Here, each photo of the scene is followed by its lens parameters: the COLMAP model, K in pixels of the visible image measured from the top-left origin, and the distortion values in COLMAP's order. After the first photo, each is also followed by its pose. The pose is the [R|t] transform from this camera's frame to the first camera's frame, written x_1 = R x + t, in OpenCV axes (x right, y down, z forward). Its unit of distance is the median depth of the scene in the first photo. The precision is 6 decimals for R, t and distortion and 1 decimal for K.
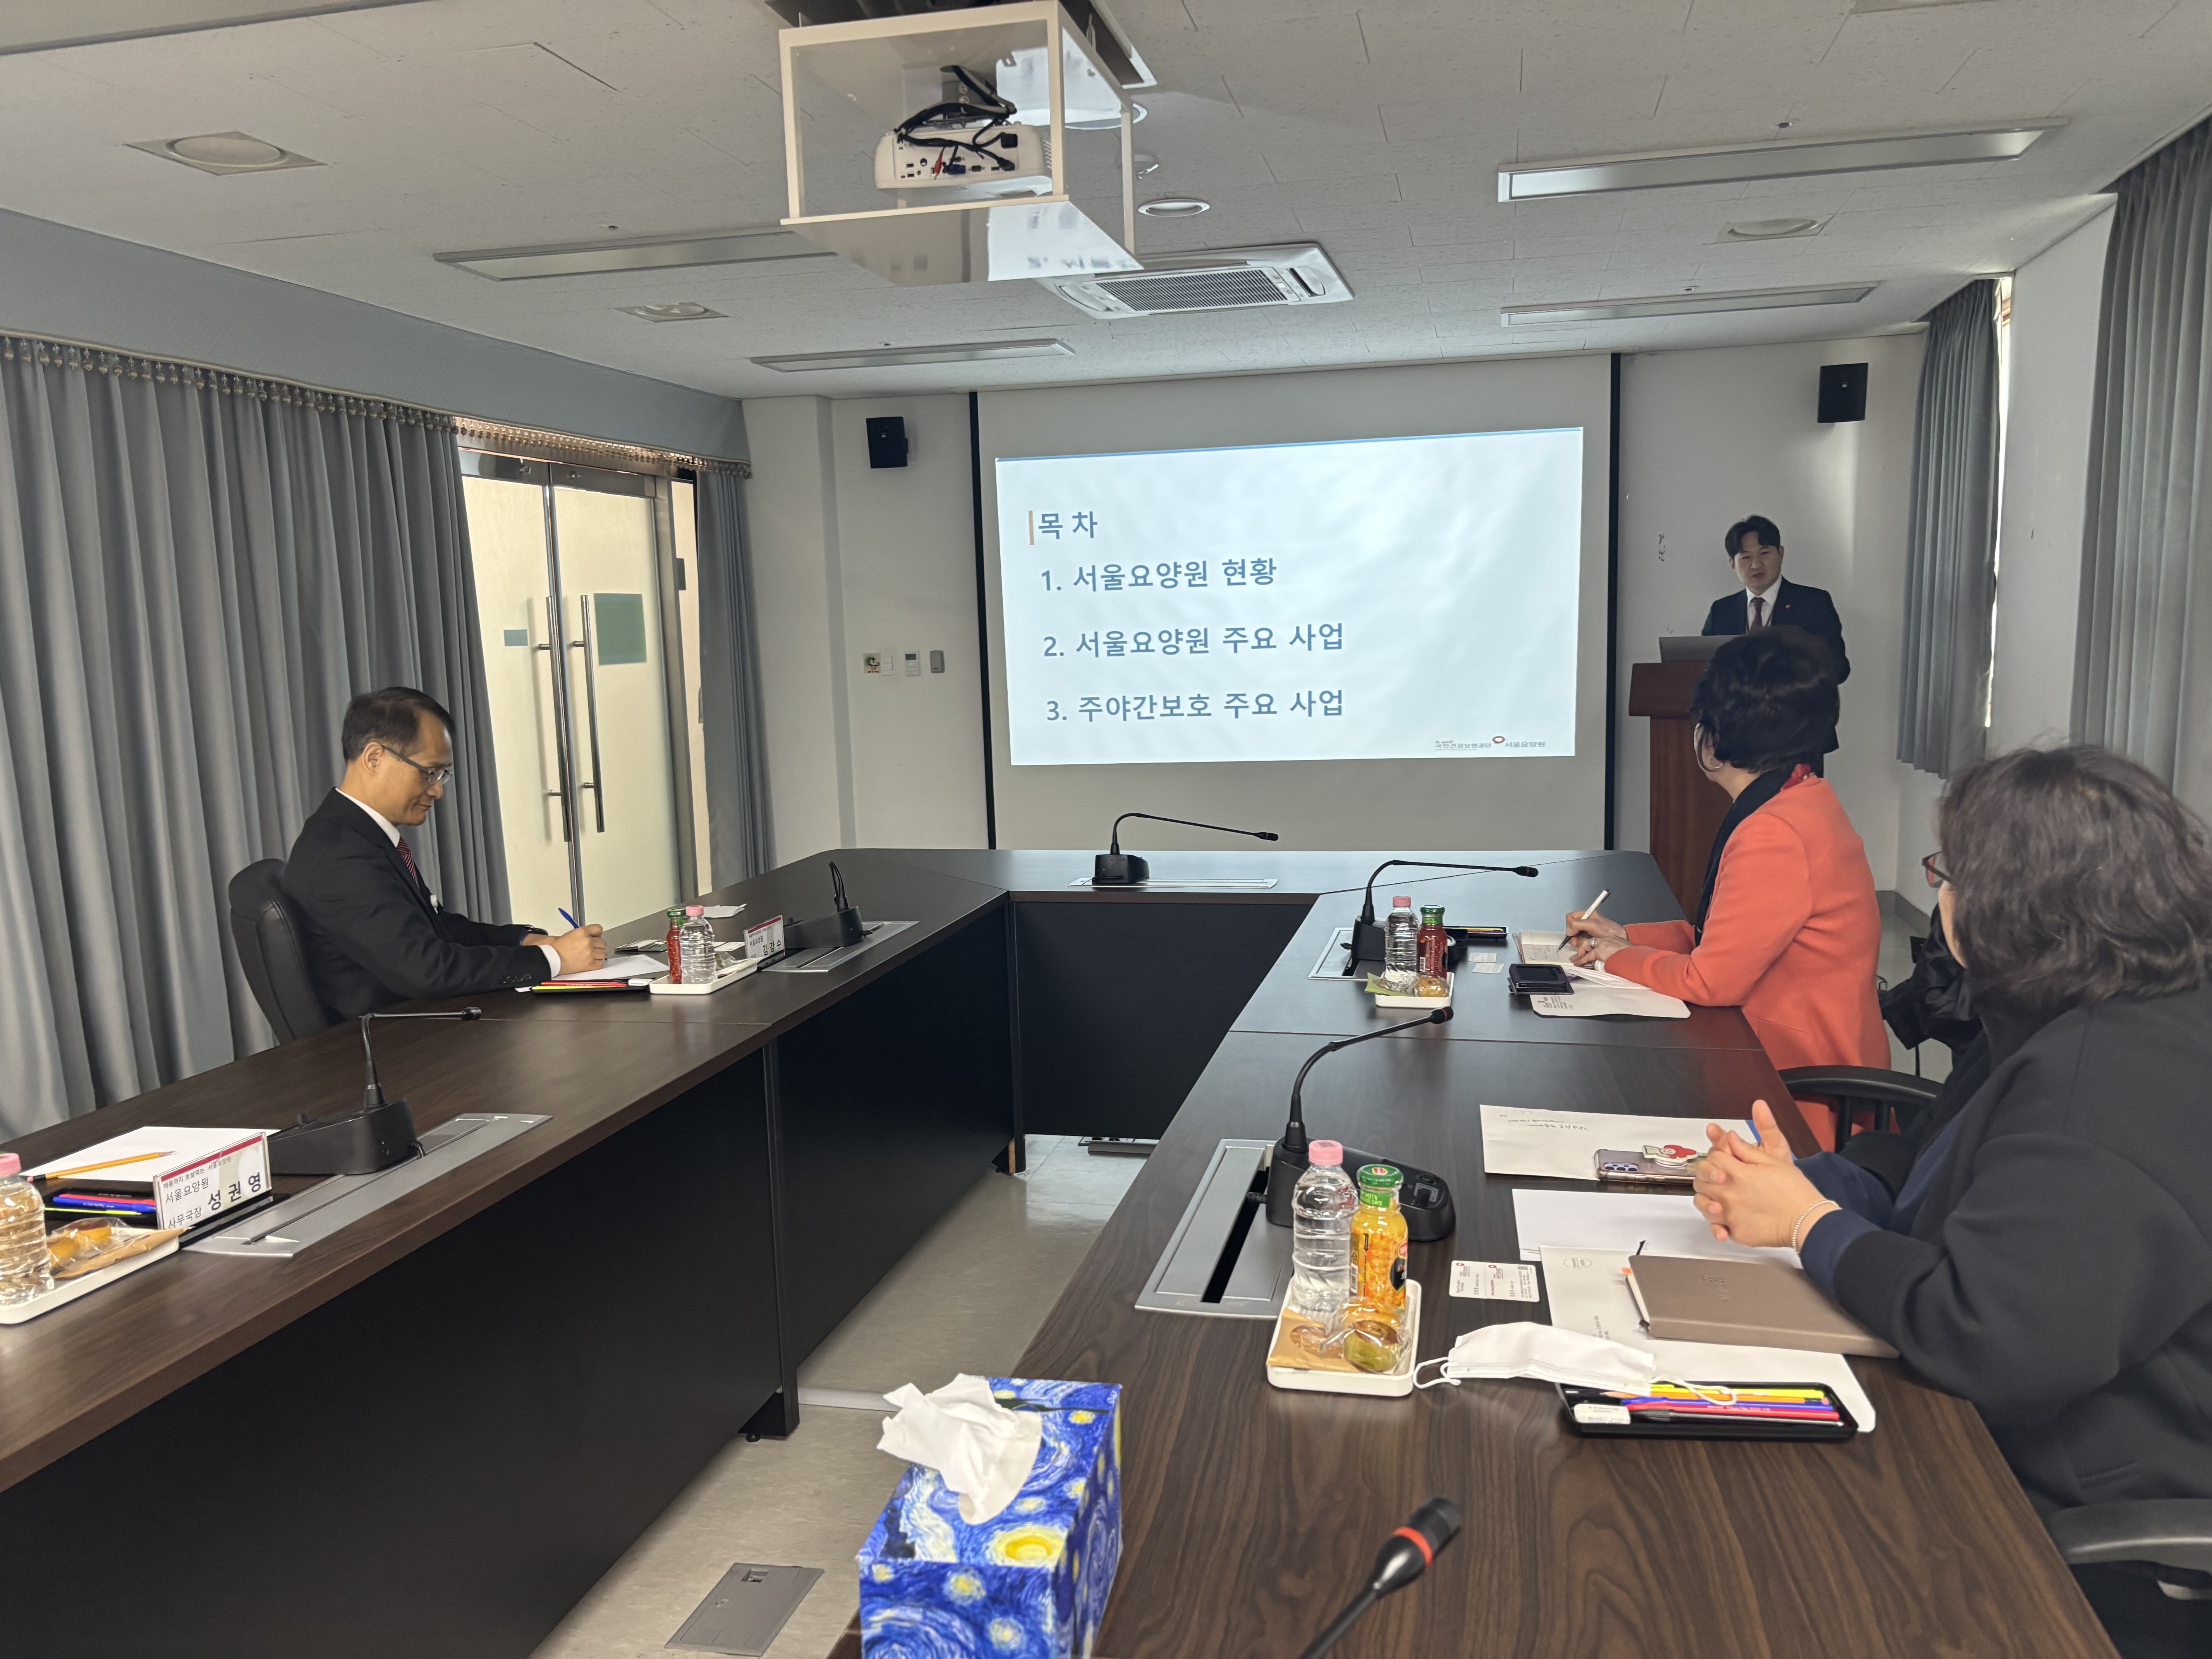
lens RADIAL K [[1690.3, 0, 1112.9], [0, 1690.3, 856.0], [0, 0, 1]] dist [0.004031, 0.002633]
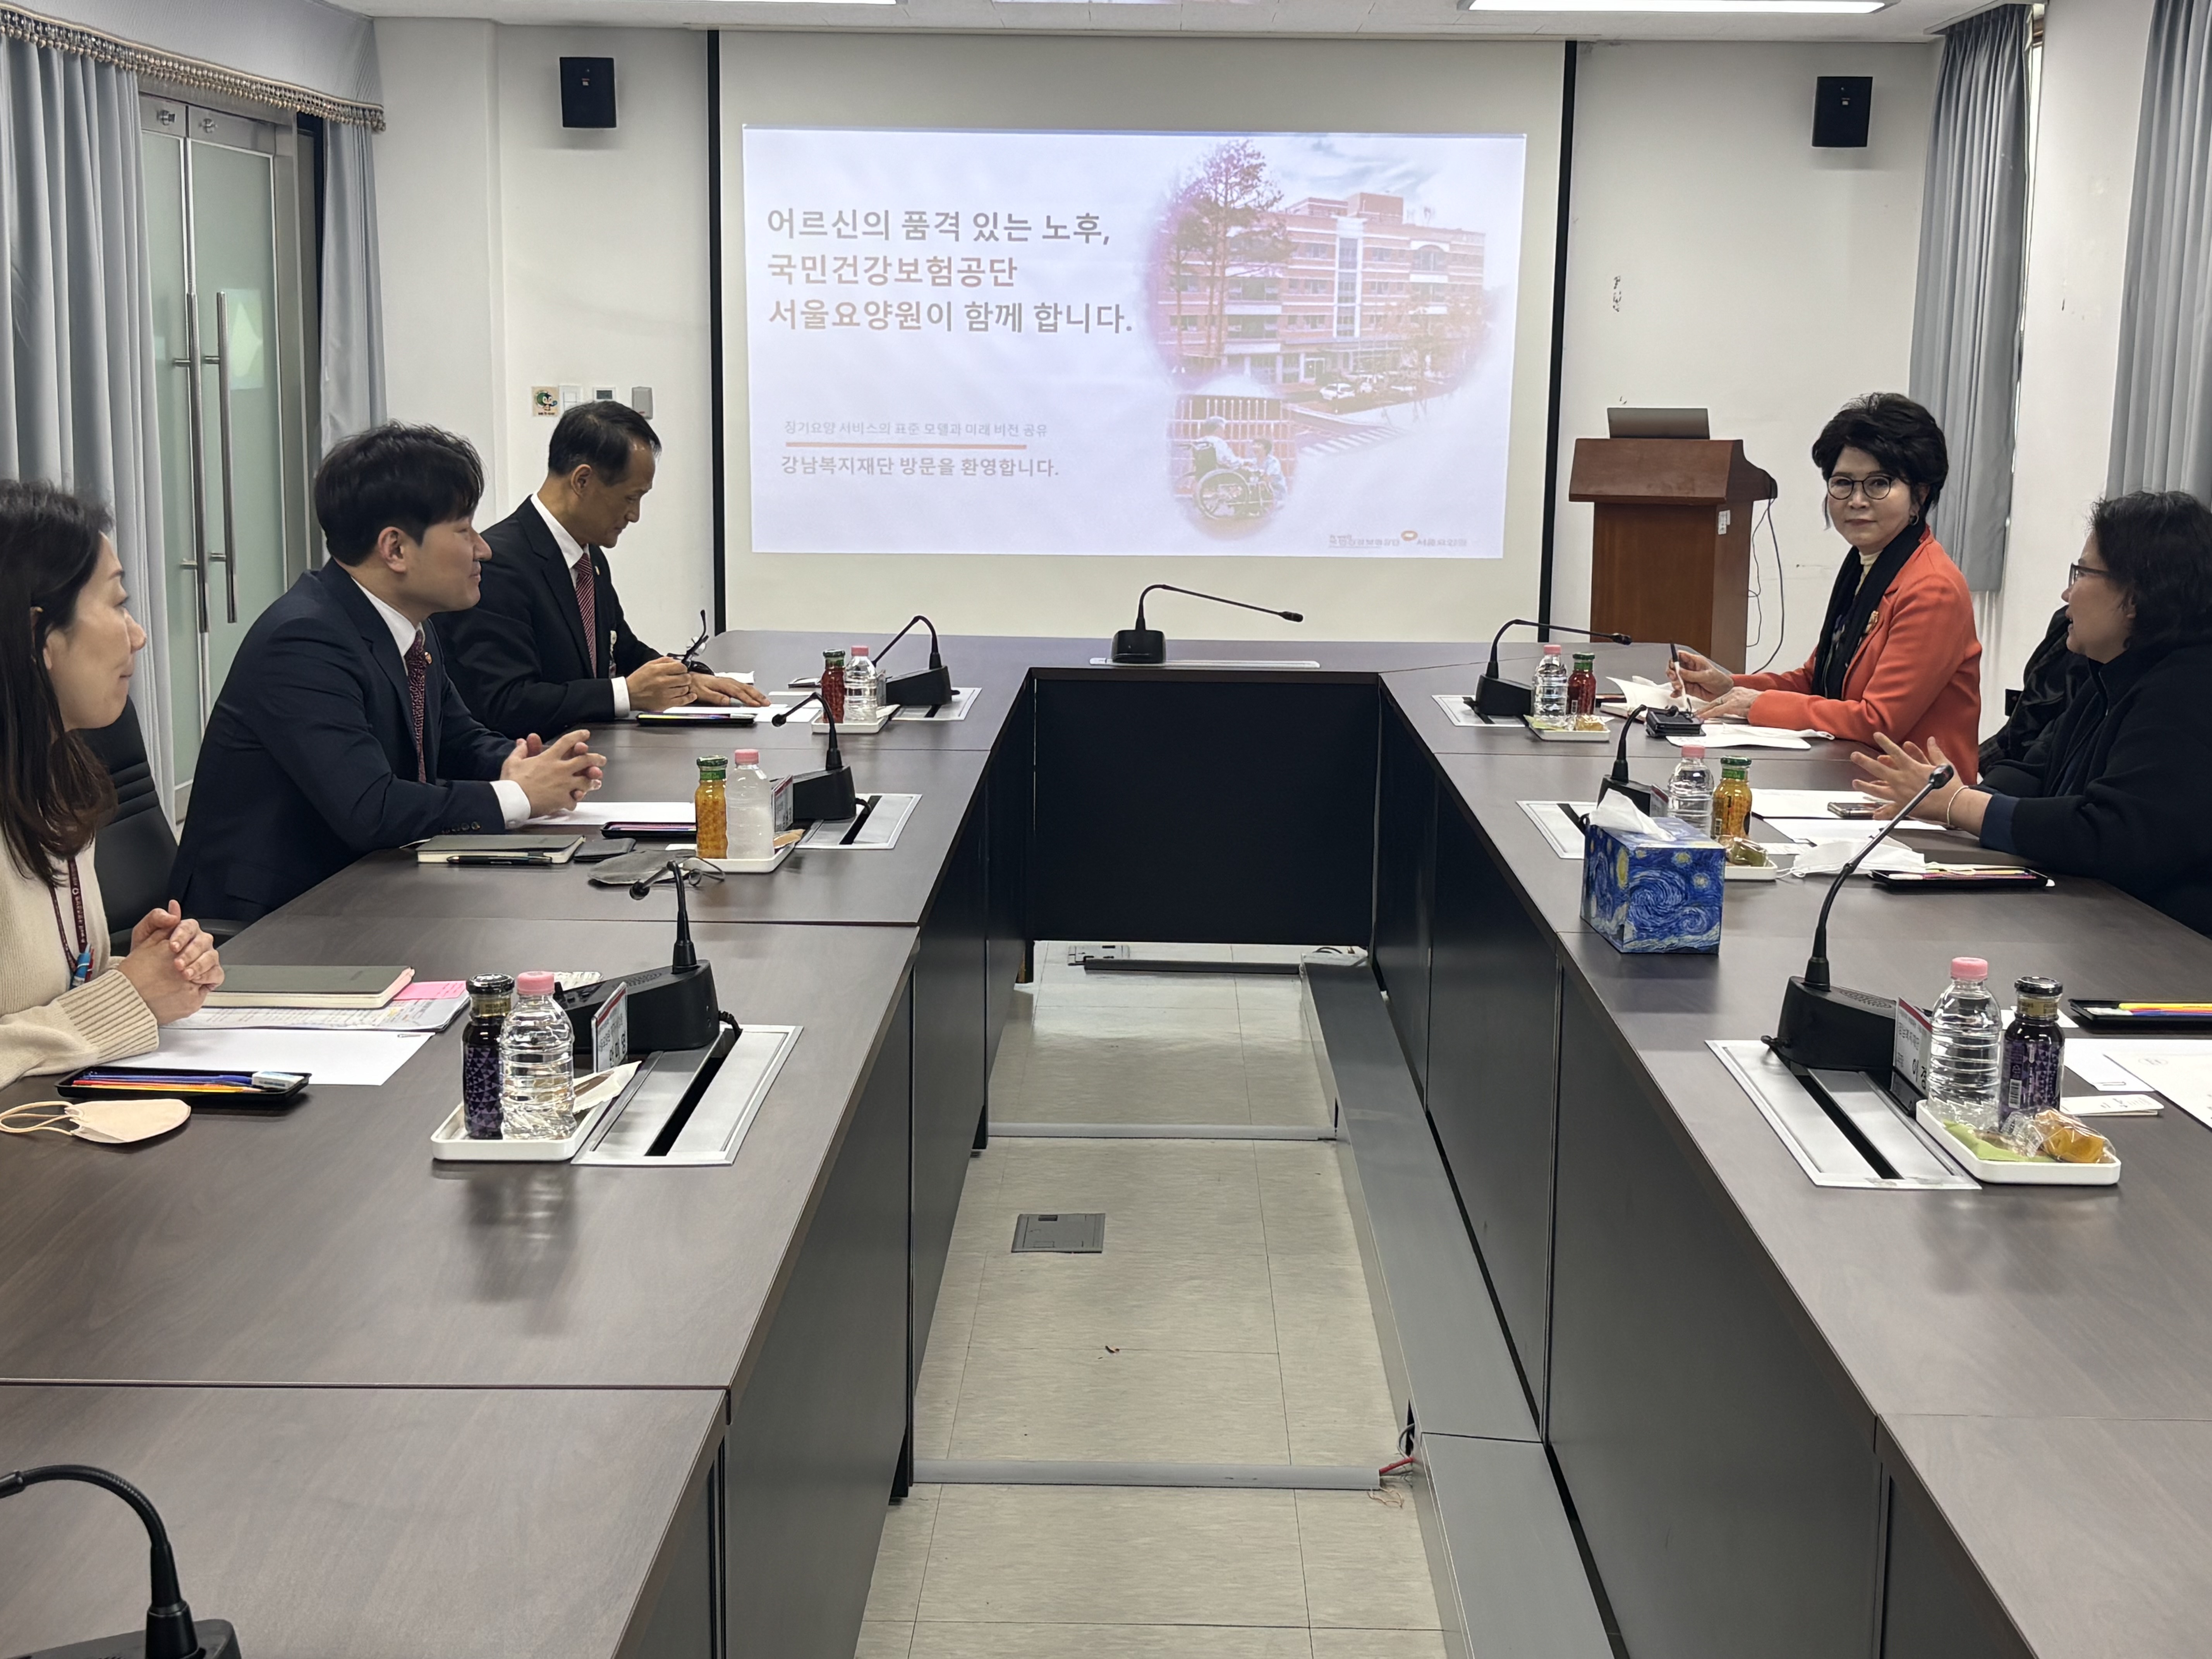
lens RADIAL K [[2911.6, 0, 1106.0], [0, 2911.6, 829.5], [0, 0, 1]] dist [-0.021445, -0.081625]
pose [[0.979993, 0.008570, 0.198846, -0.184110], [-0.013674, 0.999611, 0.024309, 0.039090], [-0.198560, -0.026542, 0.979729, -0.292075]]
